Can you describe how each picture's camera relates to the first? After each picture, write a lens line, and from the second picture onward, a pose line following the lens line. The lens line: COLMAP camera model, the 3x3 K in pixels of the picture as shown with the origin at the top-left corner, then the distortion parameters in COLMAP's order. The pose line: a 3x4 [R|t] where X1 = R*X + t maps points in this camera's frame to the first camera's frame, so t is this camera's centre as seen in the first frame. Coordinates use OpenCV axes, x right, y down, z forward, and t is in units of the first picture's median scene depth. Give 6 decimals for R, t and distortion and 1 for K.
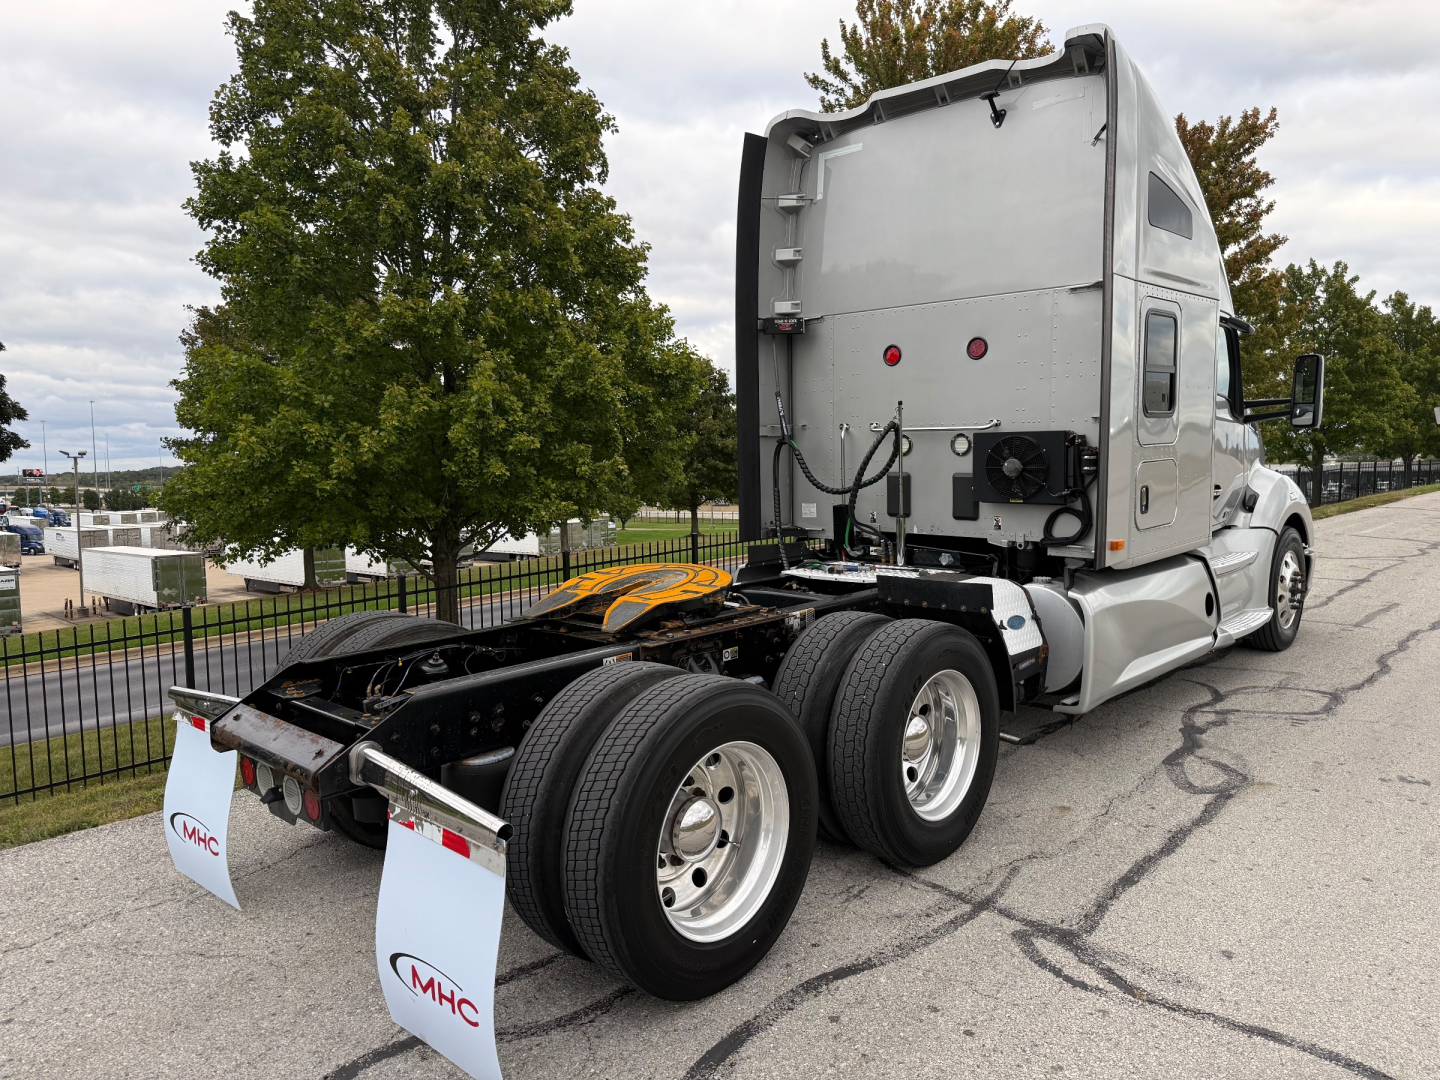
lens RADIAL K [[1029.4, 0, 726.0], [0, 1029.4, 549.4], [0, 0, 1]] dist [0.041249, -0.041361]
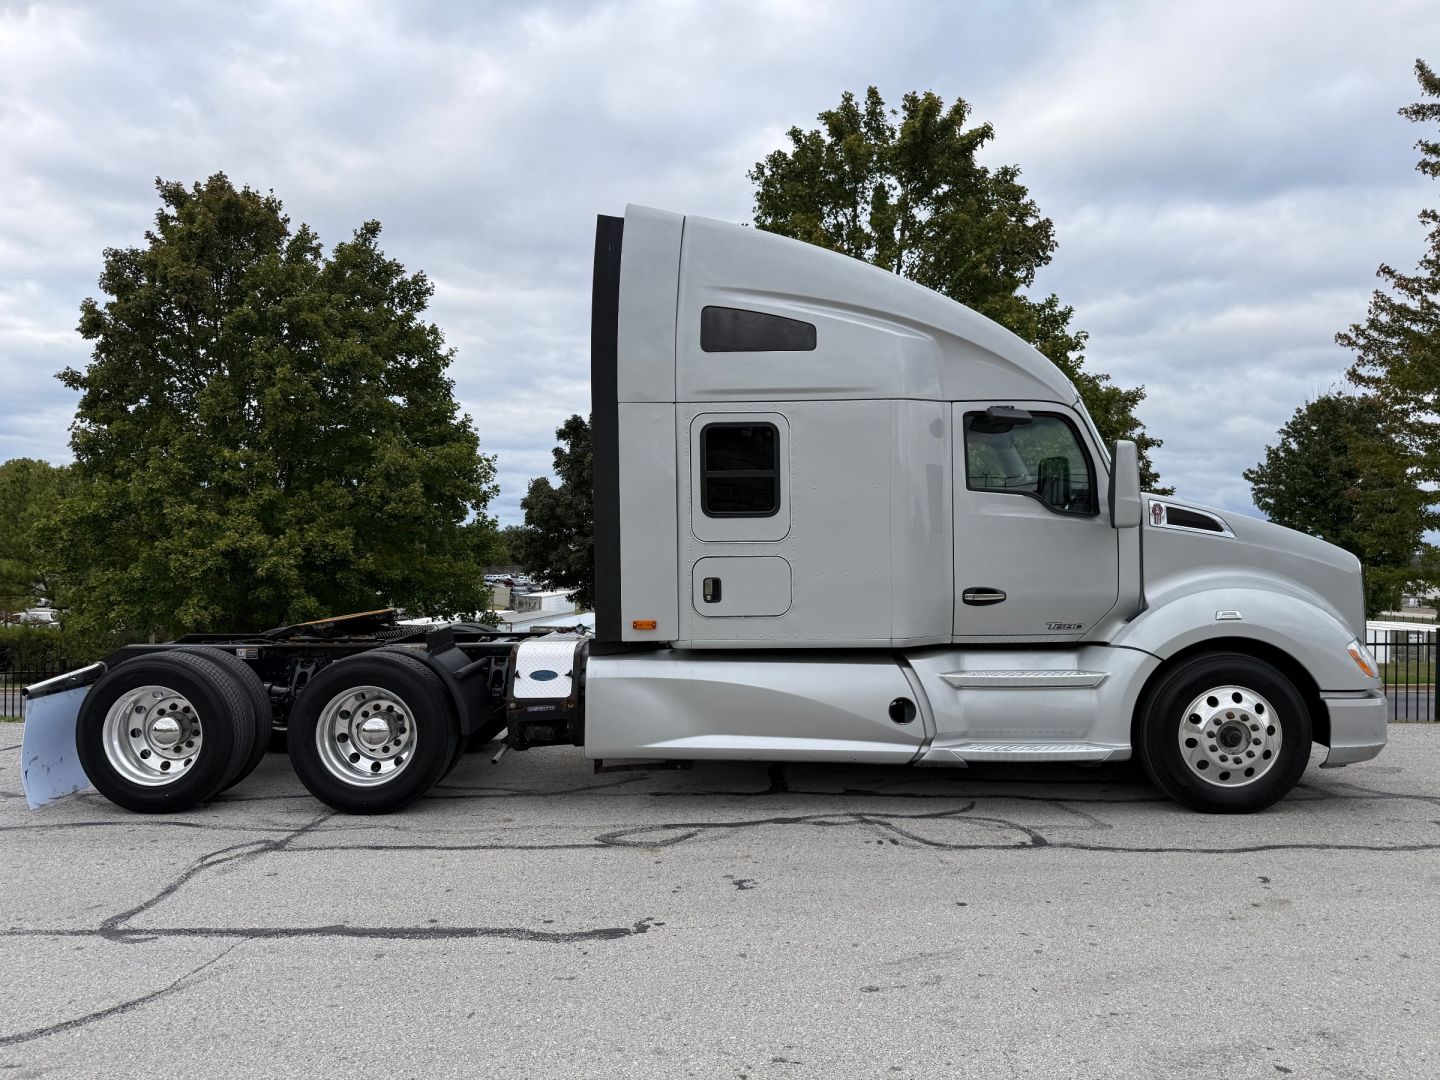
lens RADIAL K [[1029.4, 0, 721.3], [0, 1029.4, 535.0], [0, 0, 1]] dist [0.041249, -0.041361]
pose [[0.649172, 0.014169, -0.760510, 1.488557], [-0.082540, 0.995235, -0.051914, -0.061148], [0.756150, 0.096474, 0.647248, 0.330378]]
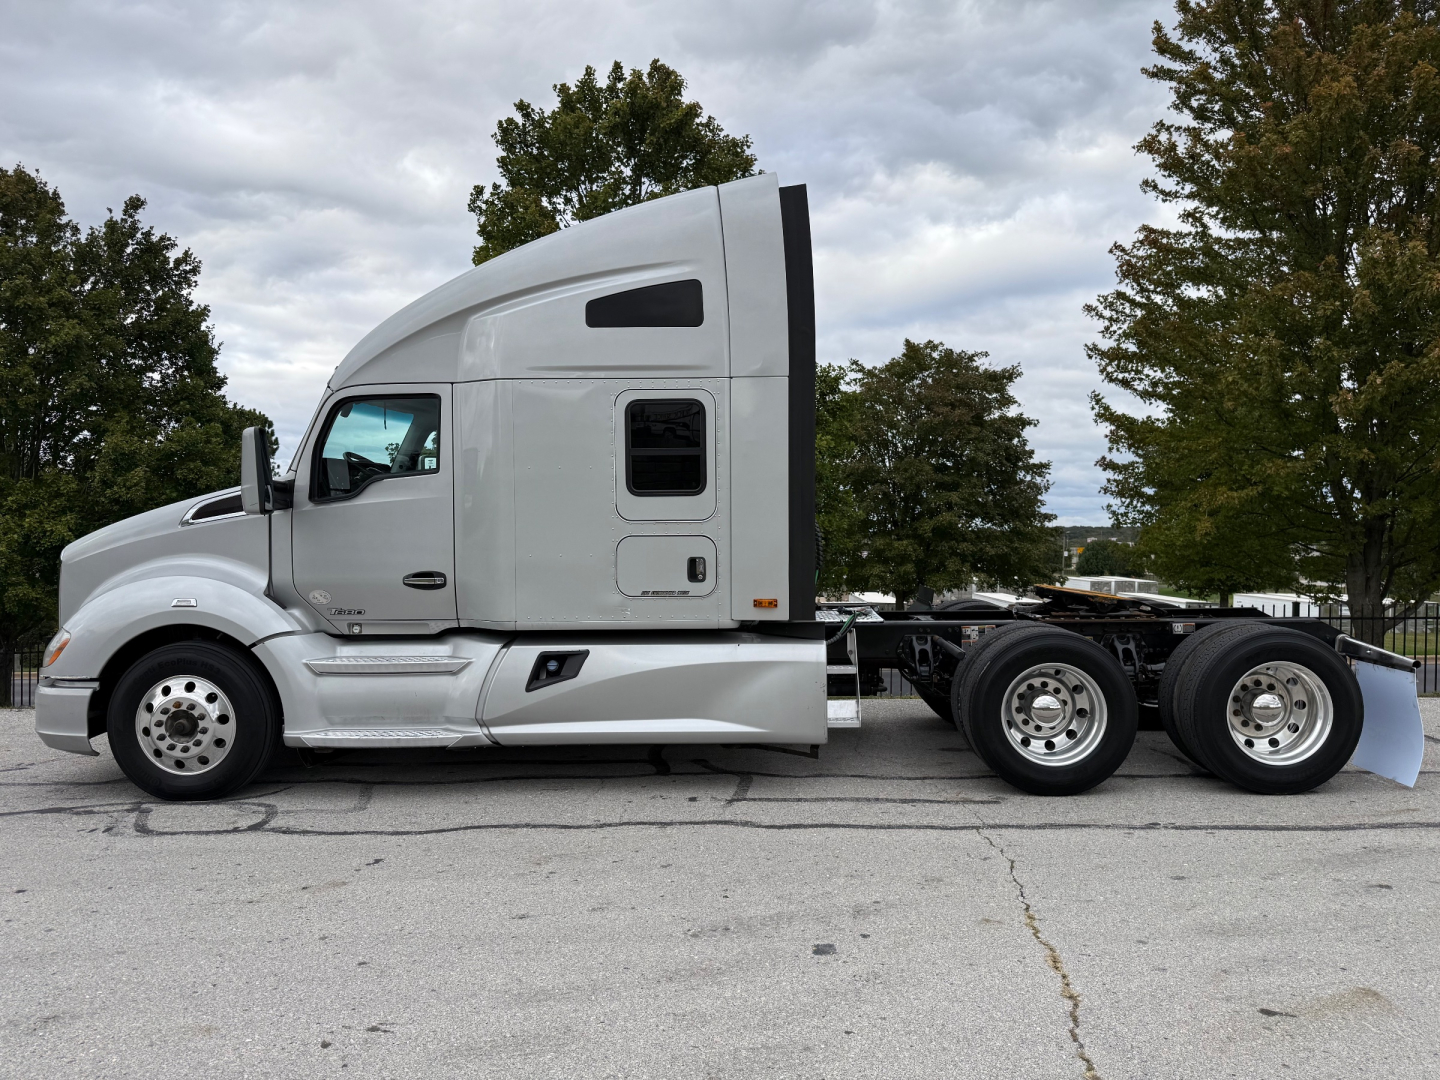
lens RADIAL K [[1029.4, 0, 724.6], [0, 1029.4, 569.4], [0, 0, 1]] dist [0.041249, -0.041361]
pose [[0.651949, 0.048697, -0.756698, 2.083263], [-0.071238, 0.997455, 0.002814, -0.142812], [0.754909, 0.052071, 0.653759, 1.028046]]
